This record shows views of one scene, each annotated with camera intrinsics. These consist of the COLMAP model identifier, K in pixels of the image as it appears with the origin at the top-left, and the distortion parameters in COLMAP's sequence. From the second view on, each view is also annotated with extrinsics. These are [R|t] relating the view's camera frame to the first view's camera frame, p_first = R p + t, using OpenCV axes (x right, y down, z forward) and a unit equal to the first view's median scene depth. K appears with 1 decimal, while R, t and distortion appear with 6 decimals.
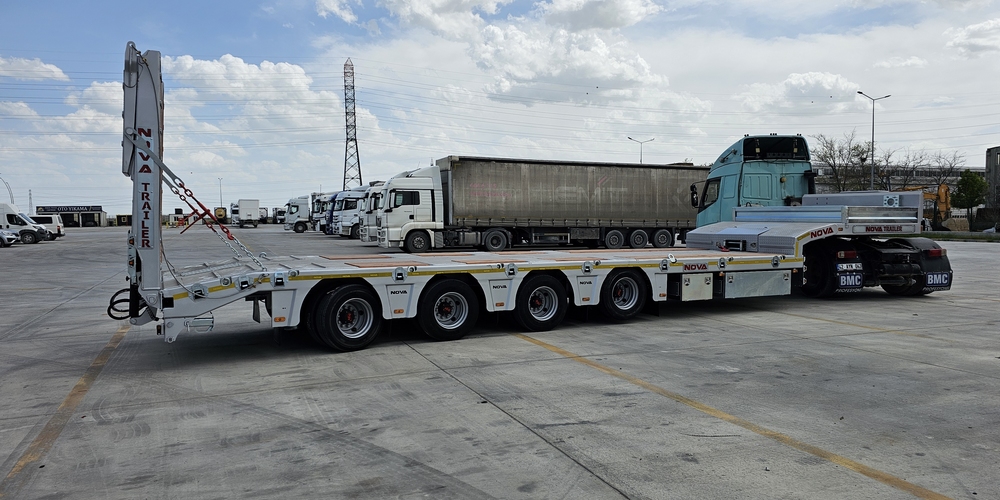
lens RADIAL K [[679.5, 0, 502.9], [0, 679.5, 257.2], [0, 0, 1]] dist [0.083011, -0.072356]
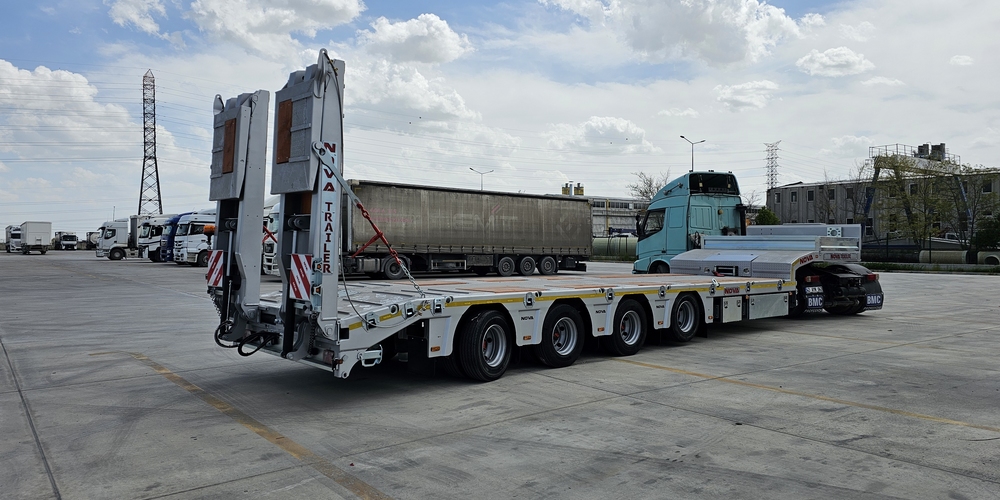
lens RADIAL K [[679.5, 0, 493.4], [0, 679.5, 241.5], [0, 0, 1]] dist [0.083011, -0.072356]
pose [[0.965807, 0.008529, 0.259121, -0.126739], [0.007925, 0.998020, -0.062389, 0.000544], [-0.259141, 0.062309, 0.963828, 0.018329]]
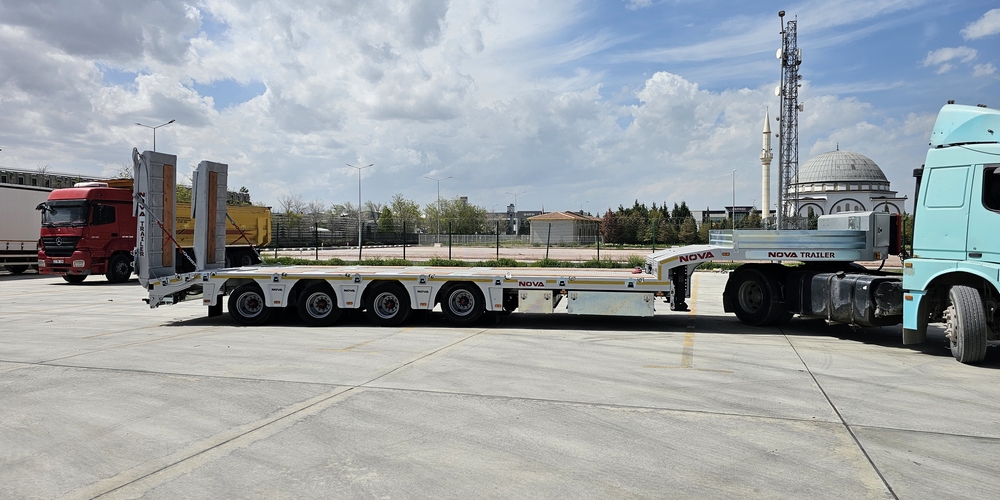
lens RADIAL K [[679.5, 0, 507.7], [0, 679.5, 249.1], [0, 0, 1]] dist [0.083011, -0.072356]
pose [[0.807210, 0.015119, -0.590071, 0.324126], [-0.035188, 0.999127, -0.022537, -0.006075], [0.589215, 0.038955, 0.807037, 0.018325]]
